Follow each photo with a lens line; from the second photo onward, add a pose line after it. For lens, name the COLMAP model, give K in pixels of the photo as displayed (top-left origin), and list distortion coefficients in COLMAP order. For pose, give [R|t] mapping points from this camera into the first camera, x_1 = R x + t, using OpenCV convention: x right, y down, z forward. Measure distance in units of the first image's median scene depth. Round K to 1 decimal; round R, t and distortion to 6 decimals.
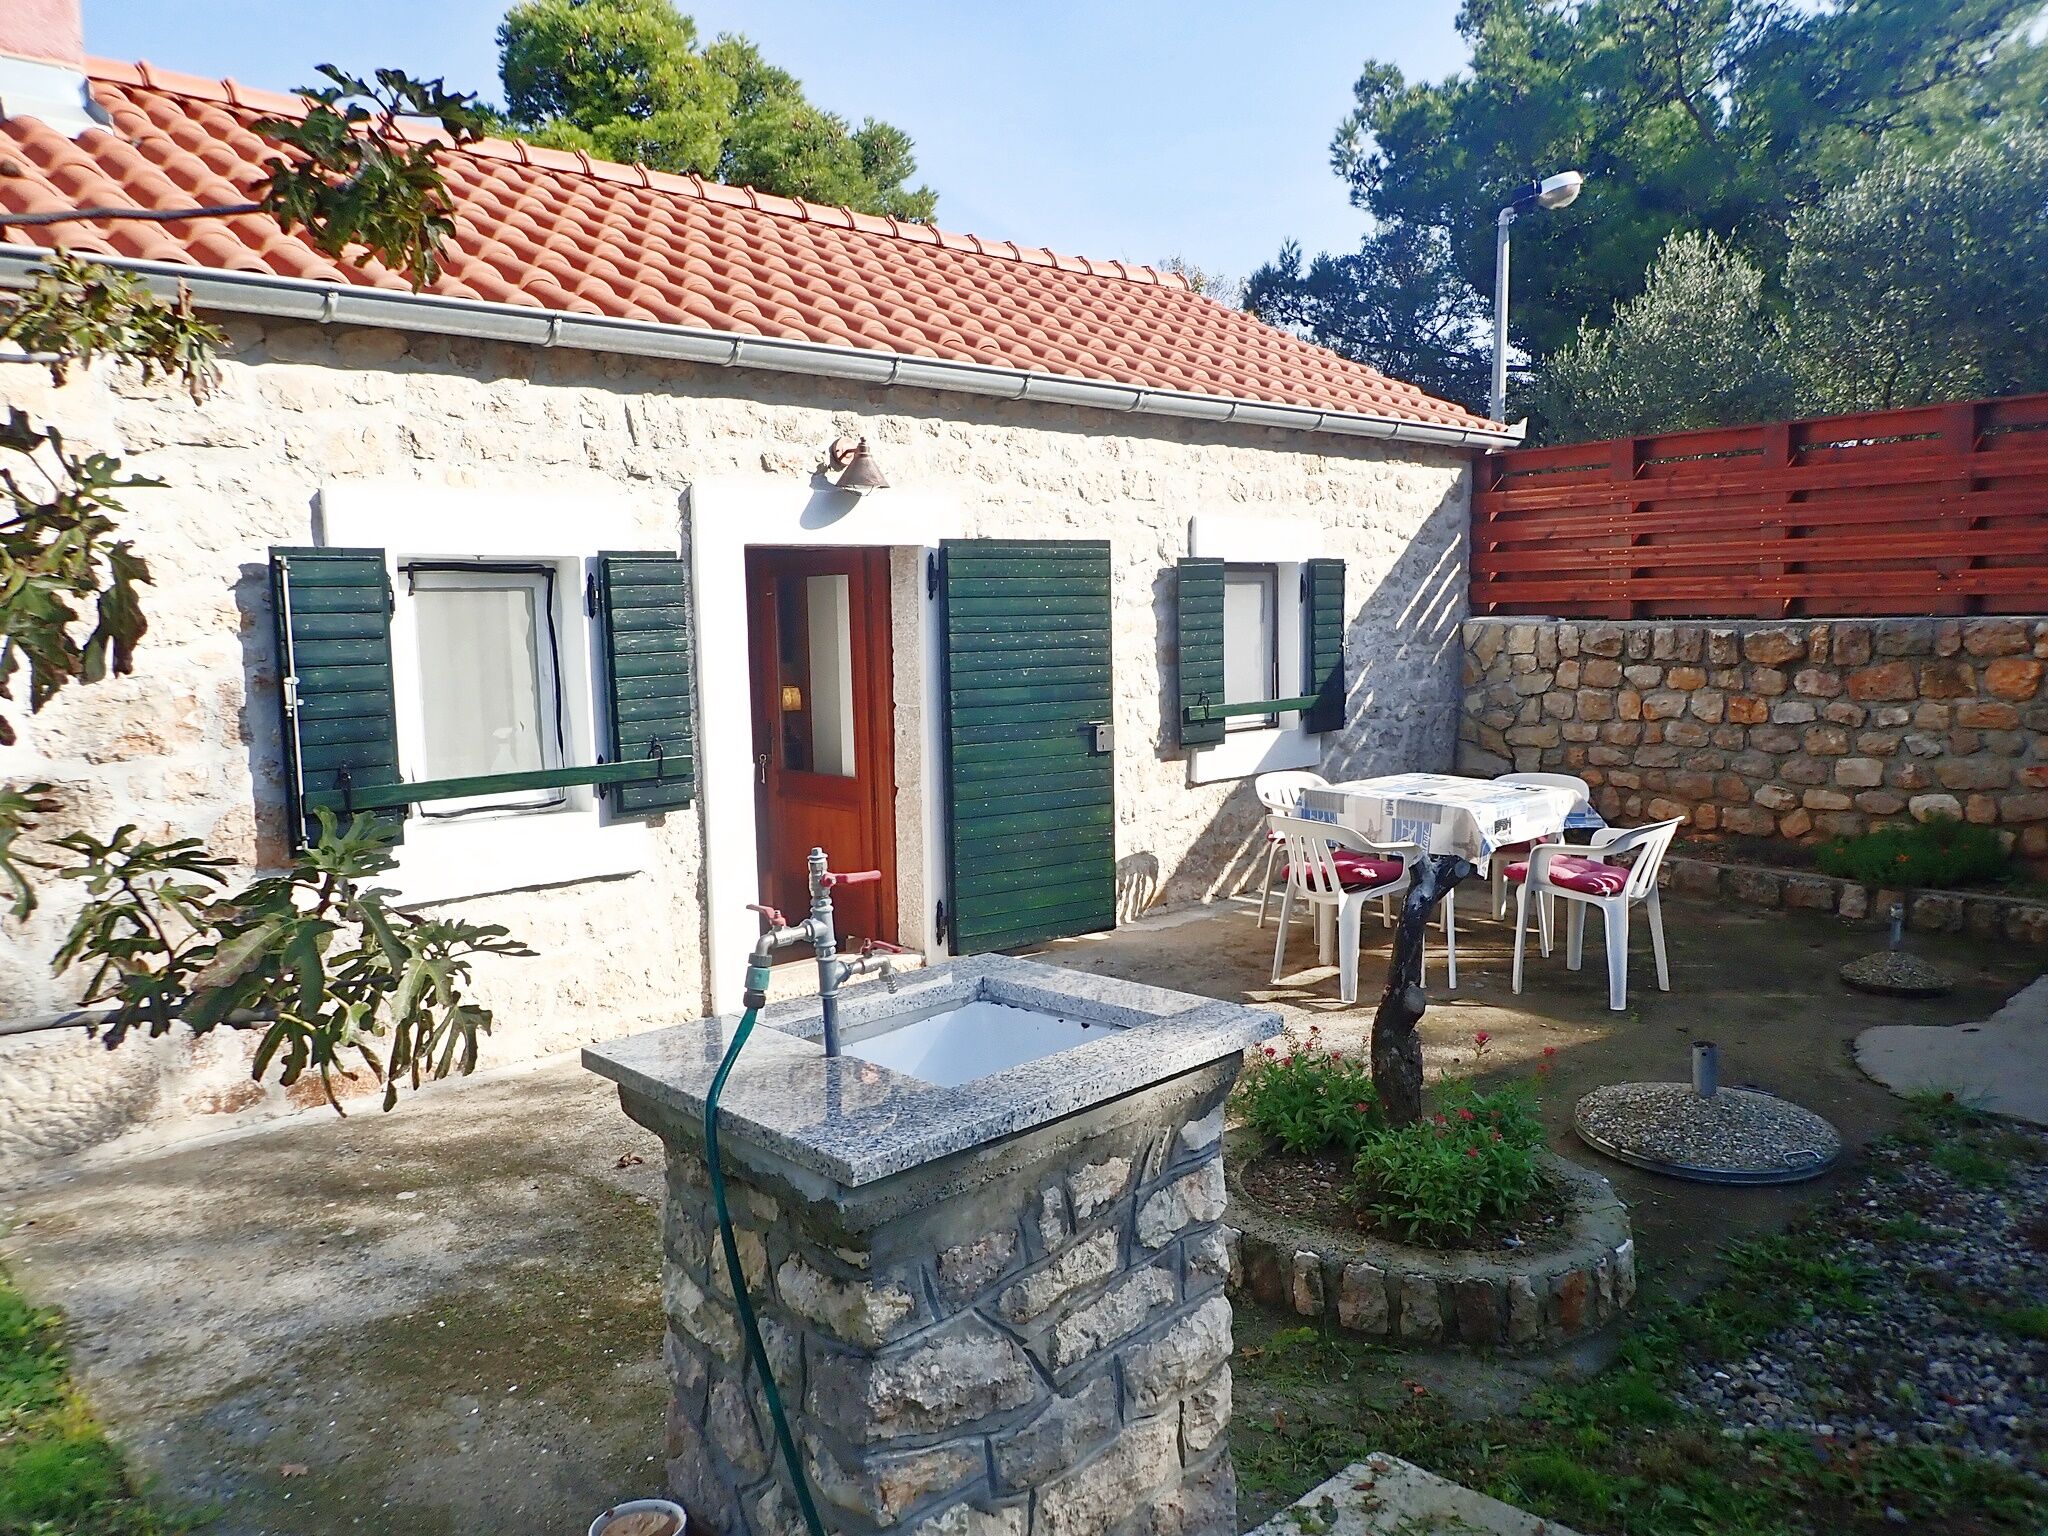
lens RADIAL K [[1500.6, 0, 1017.4], [0, 1500.6, 767.2], [0, 0, 1]] dist [-0.002051, -0.008914]
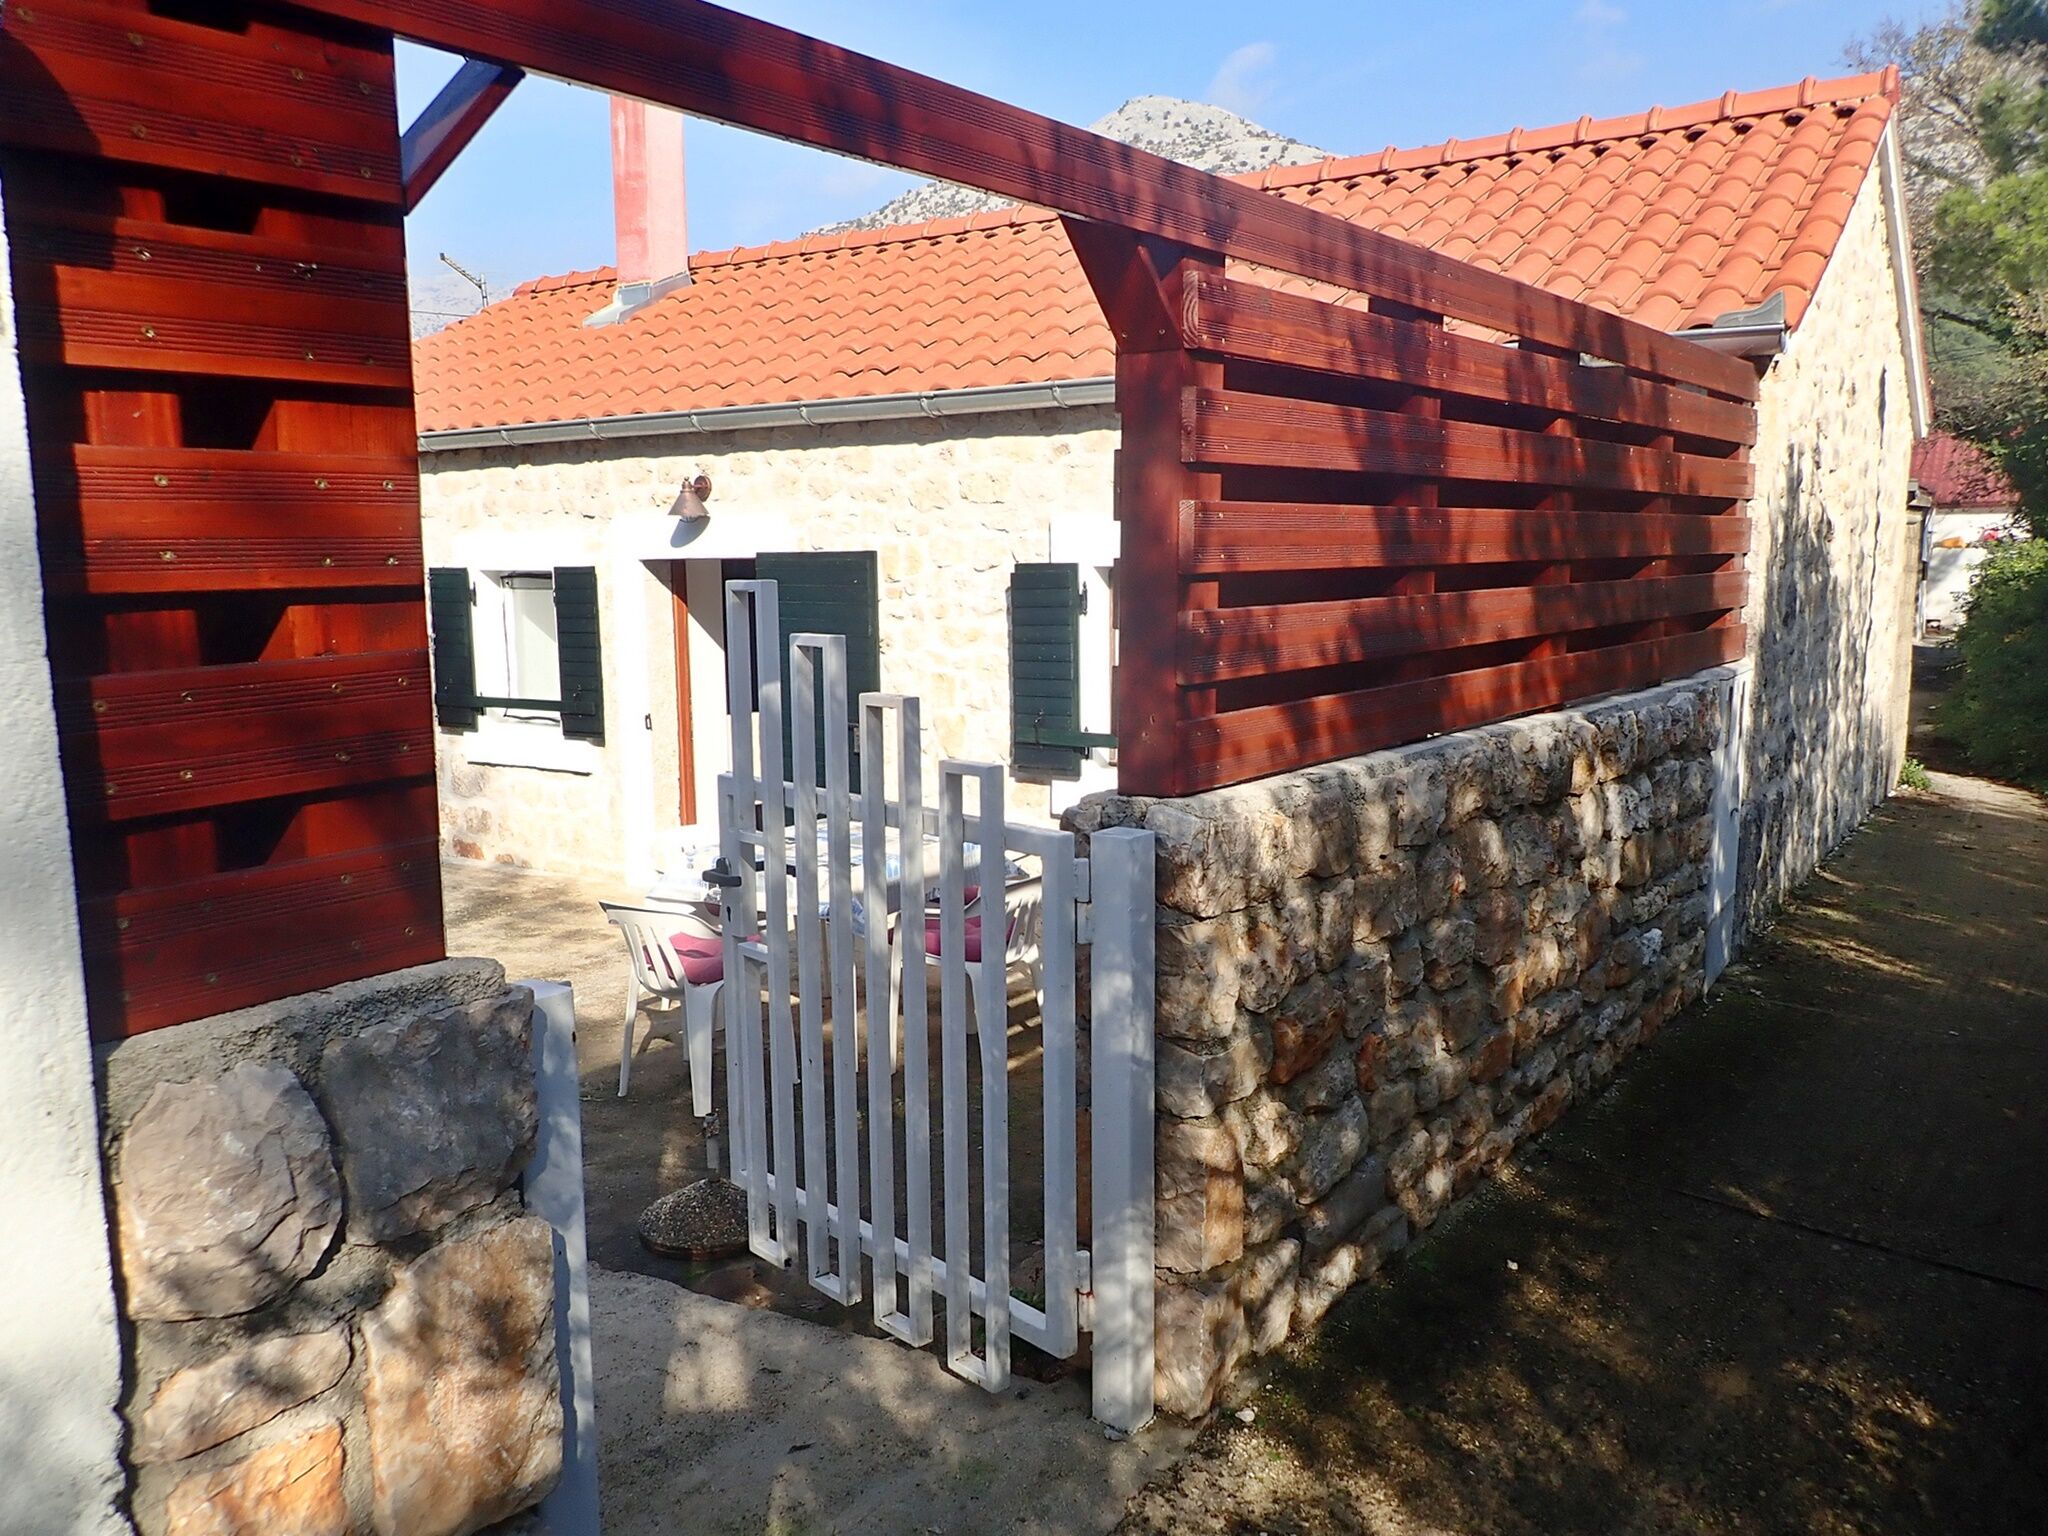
lens RADIAL K [[1580.1, 0, 1013.8], [0, 1580.1, 766.2], [0, 0, 1]] dist [0.002762, -0.010002]
pose [[0.223551, 0.127462, -0.966322, 1.013367], [-0.113610, 0.988062, 0.104047, -0.112212], [0.968048, 0.086524, 0.235364, 0.748600]]
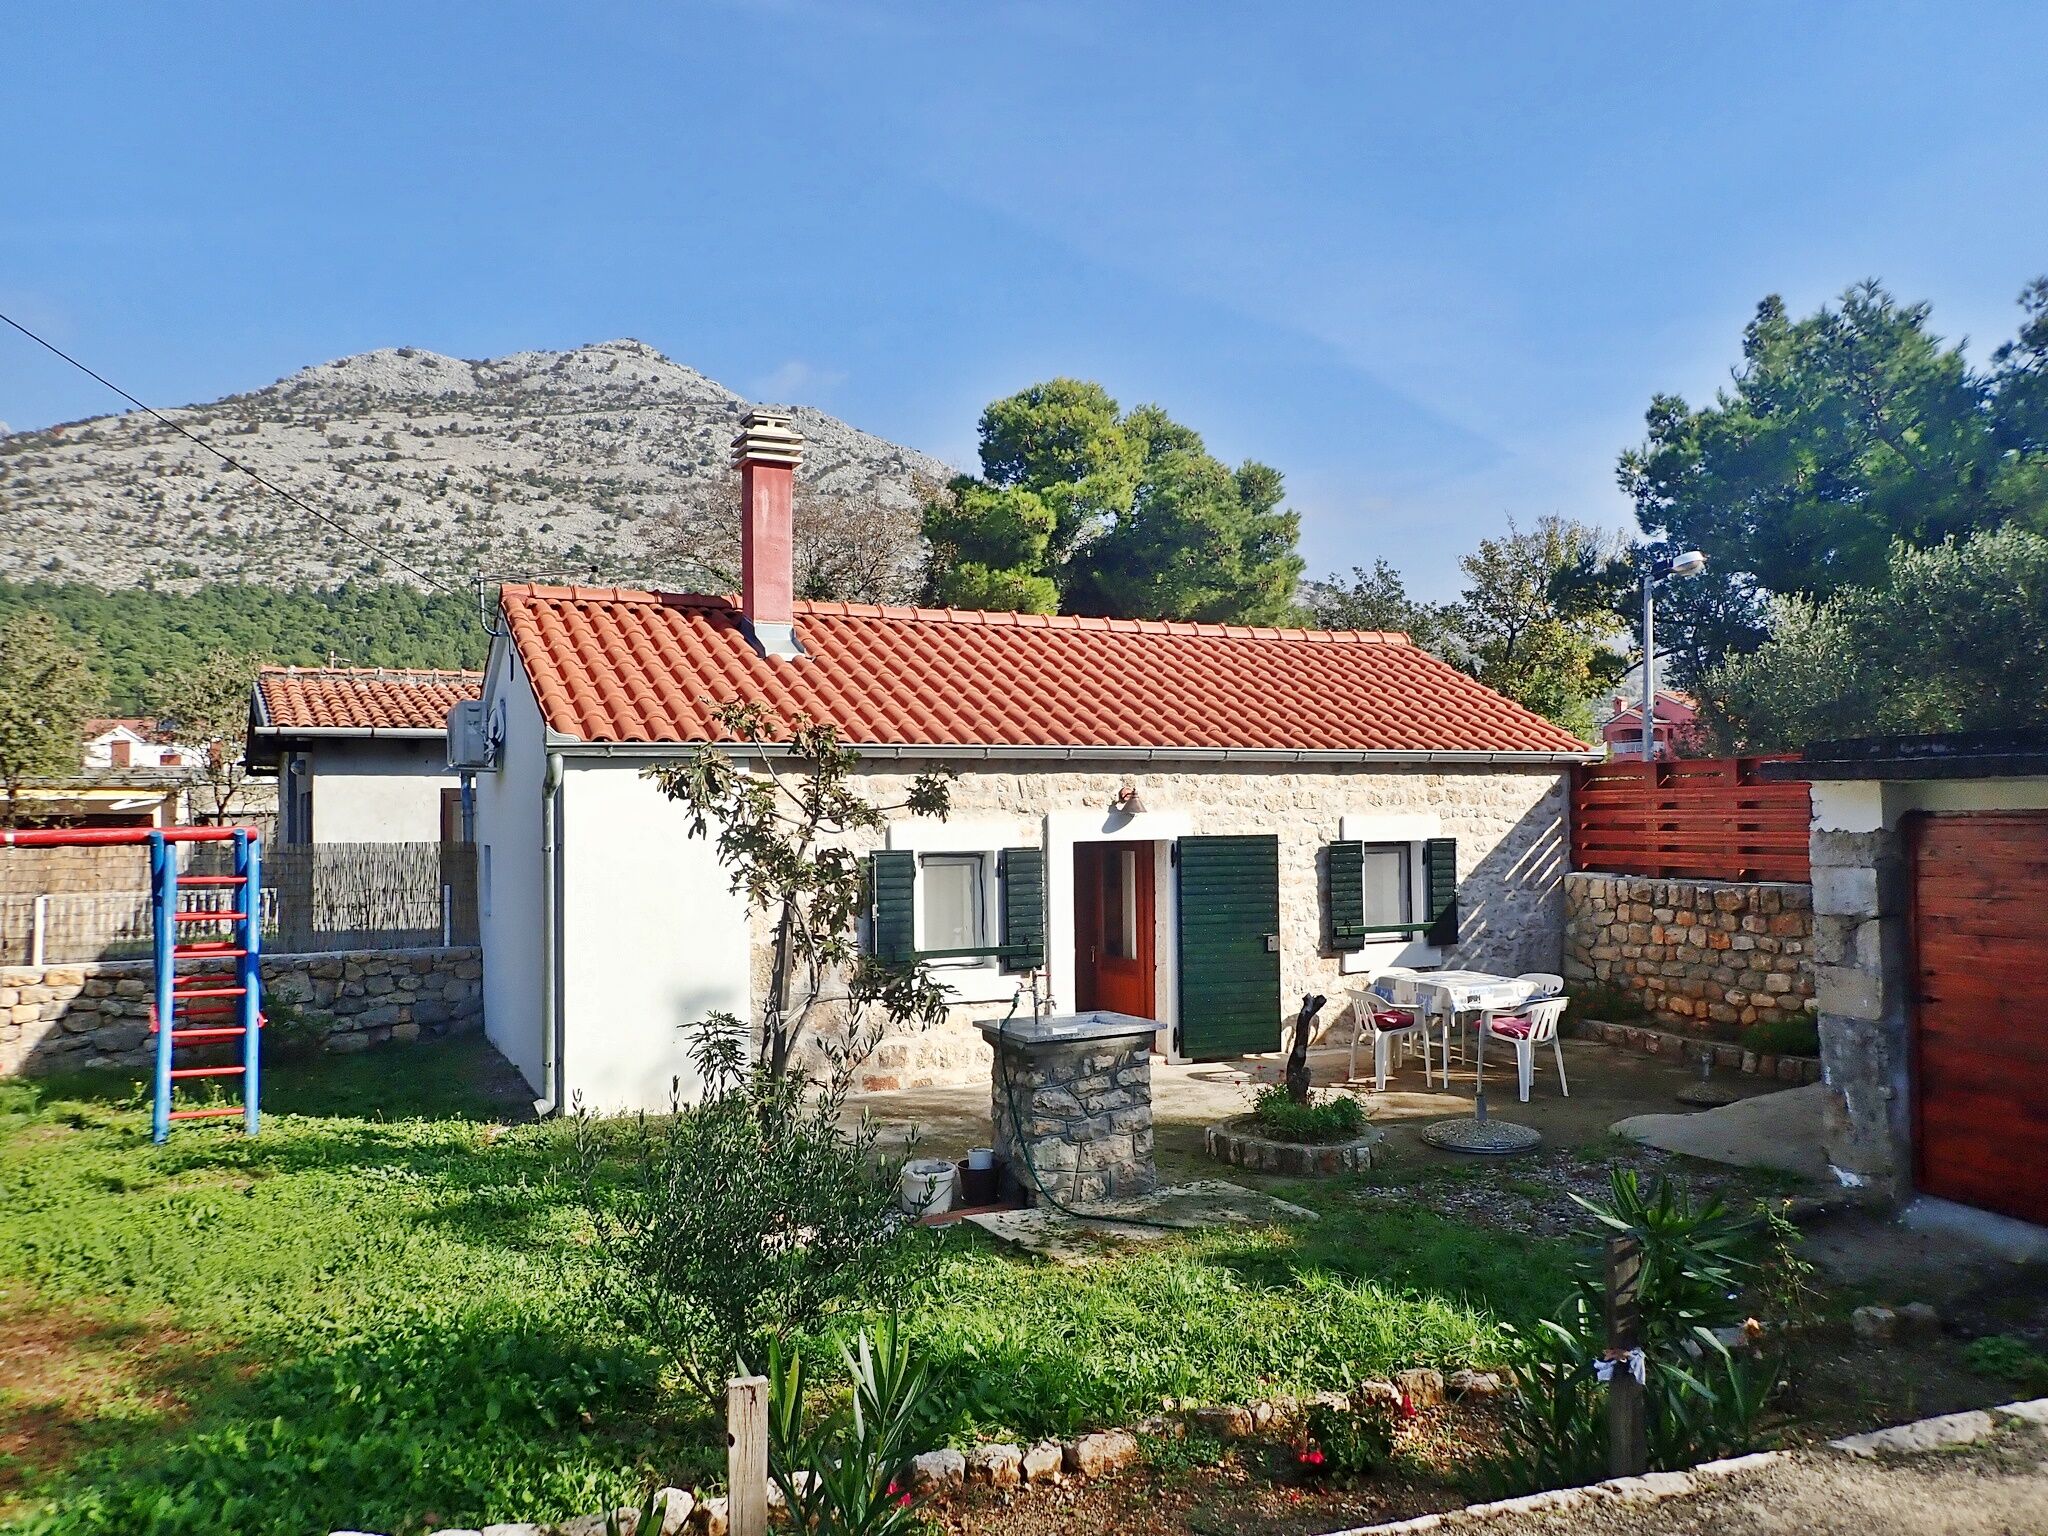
lens RADIAL K [[1500.6, 0, 1017.4], [0, 1500.6, 767.2], [0, 0, 1]] dist [-0.002051, -0.008914]
pose [[0.956552, 0.001283, -0.291558, 0.255897], [-0.039931, 0.991144, -0.126648, 0.010017], [0.288814, 0.132788, 0.948132, -0.732087]]
